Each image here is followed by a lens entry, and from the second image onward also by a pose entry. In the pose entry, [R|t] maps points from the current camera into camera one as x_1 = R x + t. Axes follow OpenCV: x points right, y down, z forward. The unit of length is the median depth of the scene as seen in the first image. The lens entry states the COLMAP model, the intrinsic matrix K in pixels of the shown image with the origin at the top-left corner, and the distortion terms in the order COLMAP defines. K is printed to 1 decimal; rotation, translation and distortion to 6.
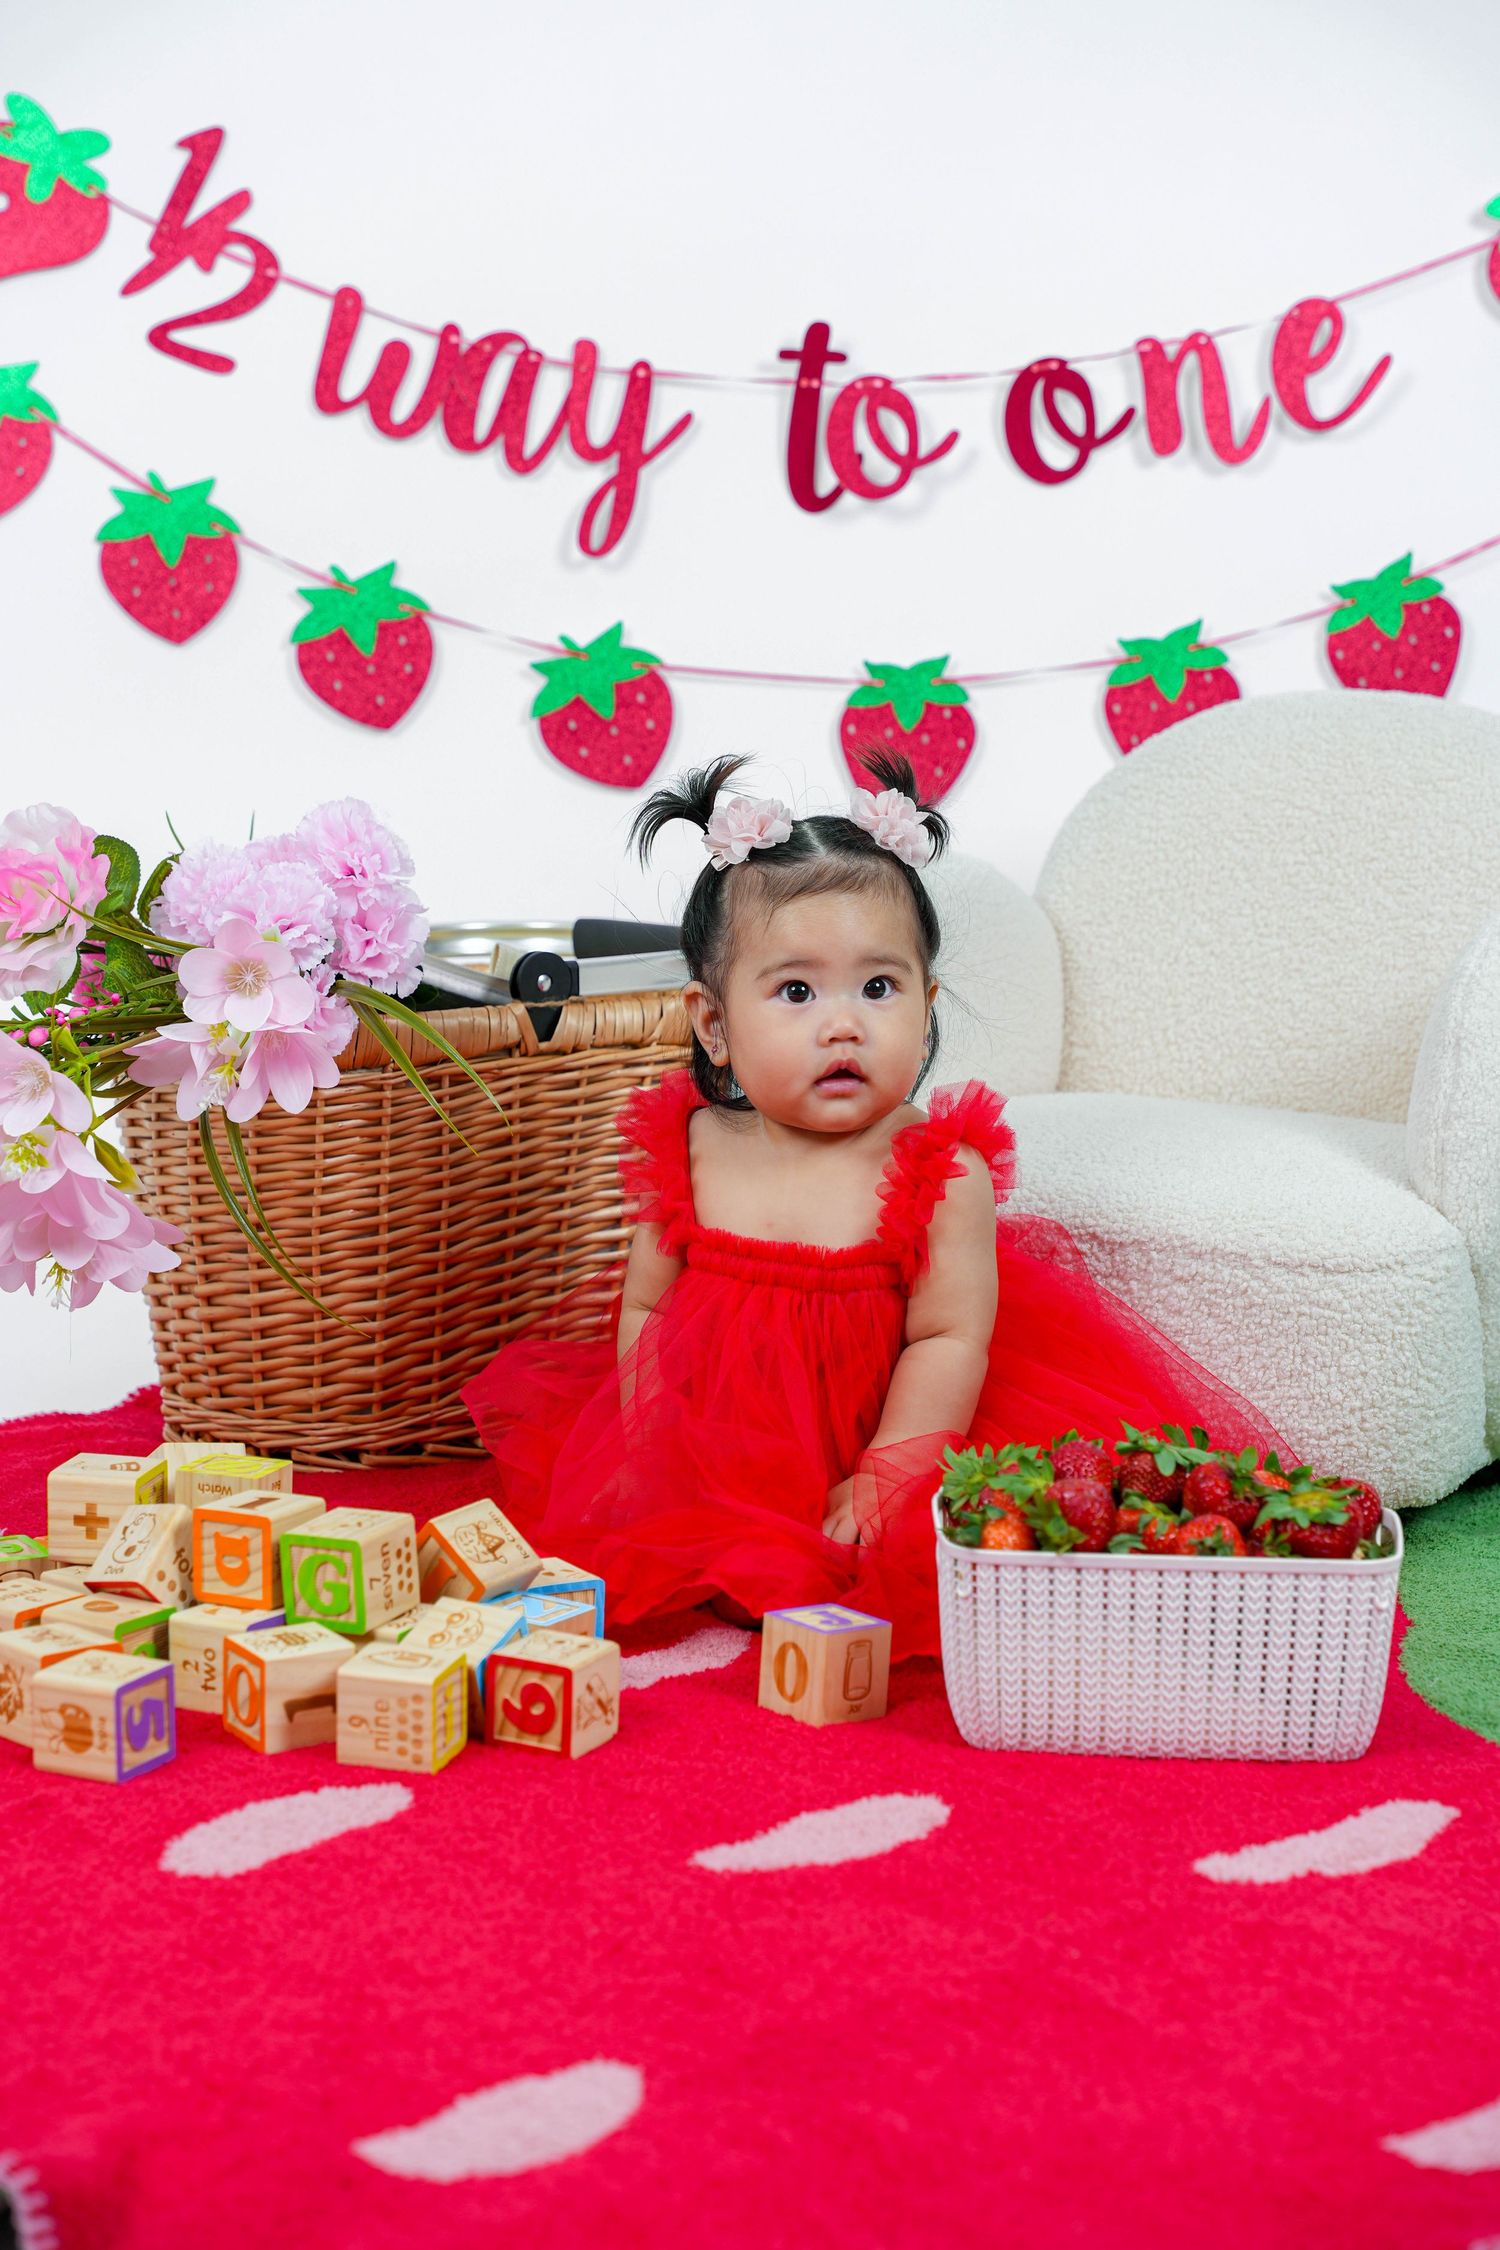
lens RADIAL K [[3997.5, 0, 750.0], [0, 3997.5, 1125.0], [0, 0, 1]] dist [0.005440, -0.009091]
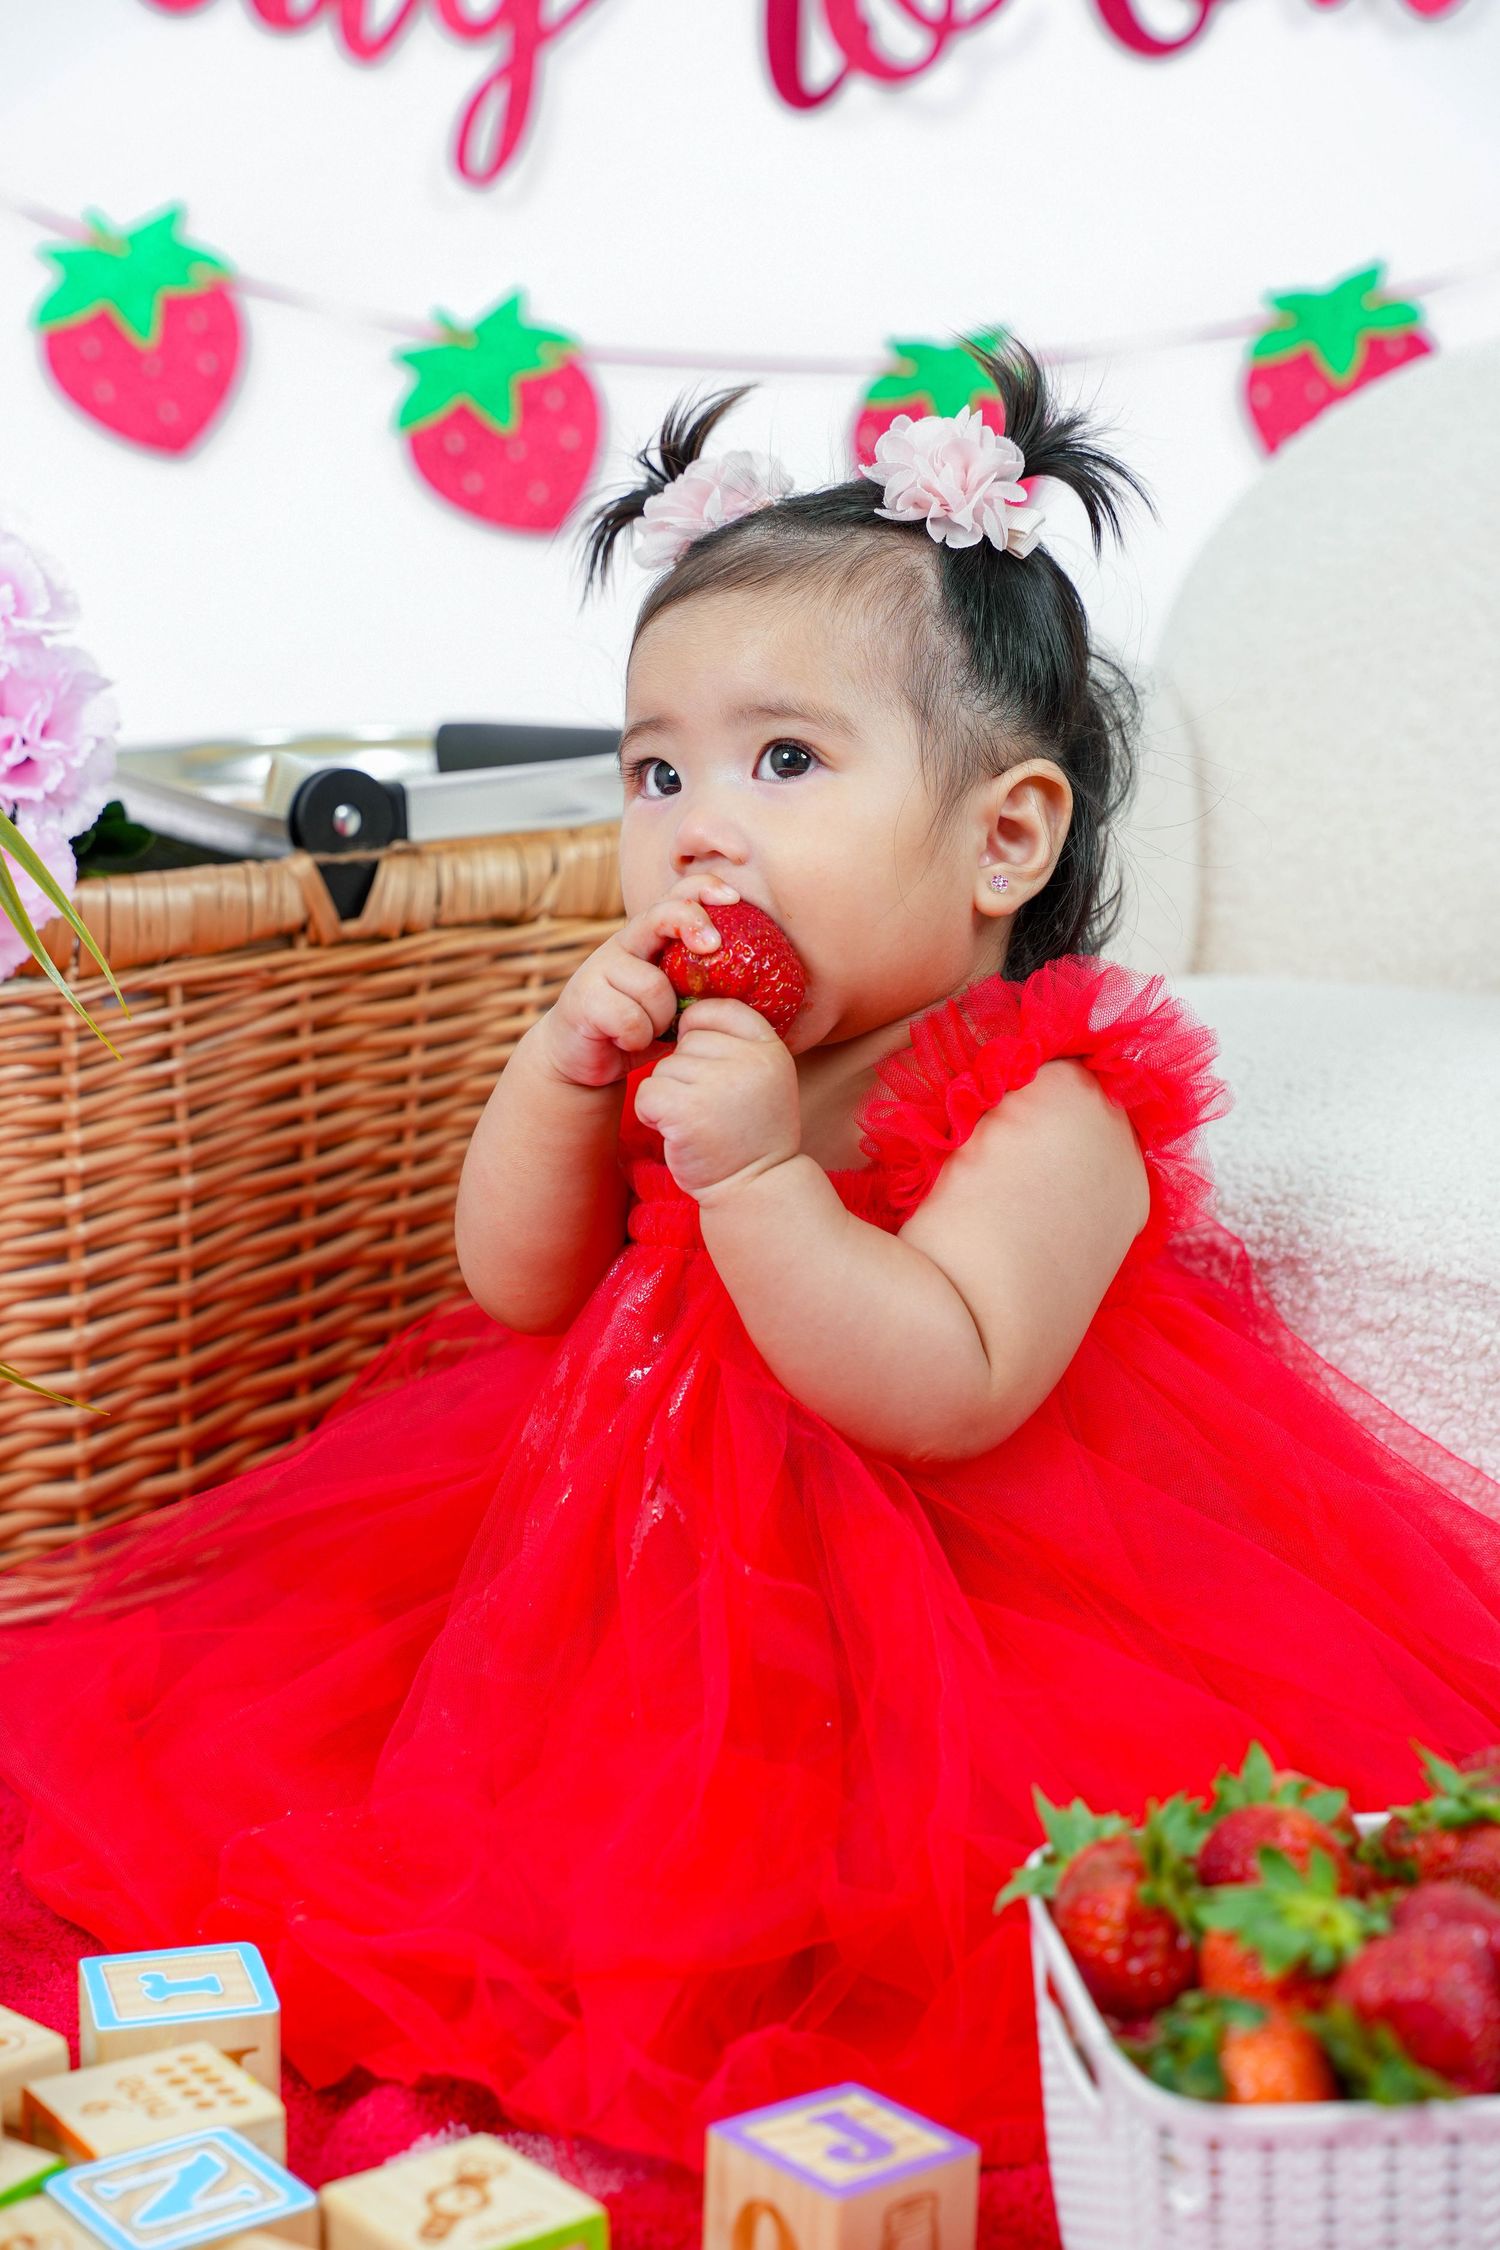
lens RADIAL K [[3645.1, 0, 750.0], [0, 3645.1, 1125.0], [0, 0, 1]] dist [0.008069, 0.010782]
pose [[0.999495, -0.026932, -0.016894, 0.015240], [0.027626, 0.998722, 0.042325, -0.011882], [0.015732, -0.042771, 0.998961, 0.462686]]
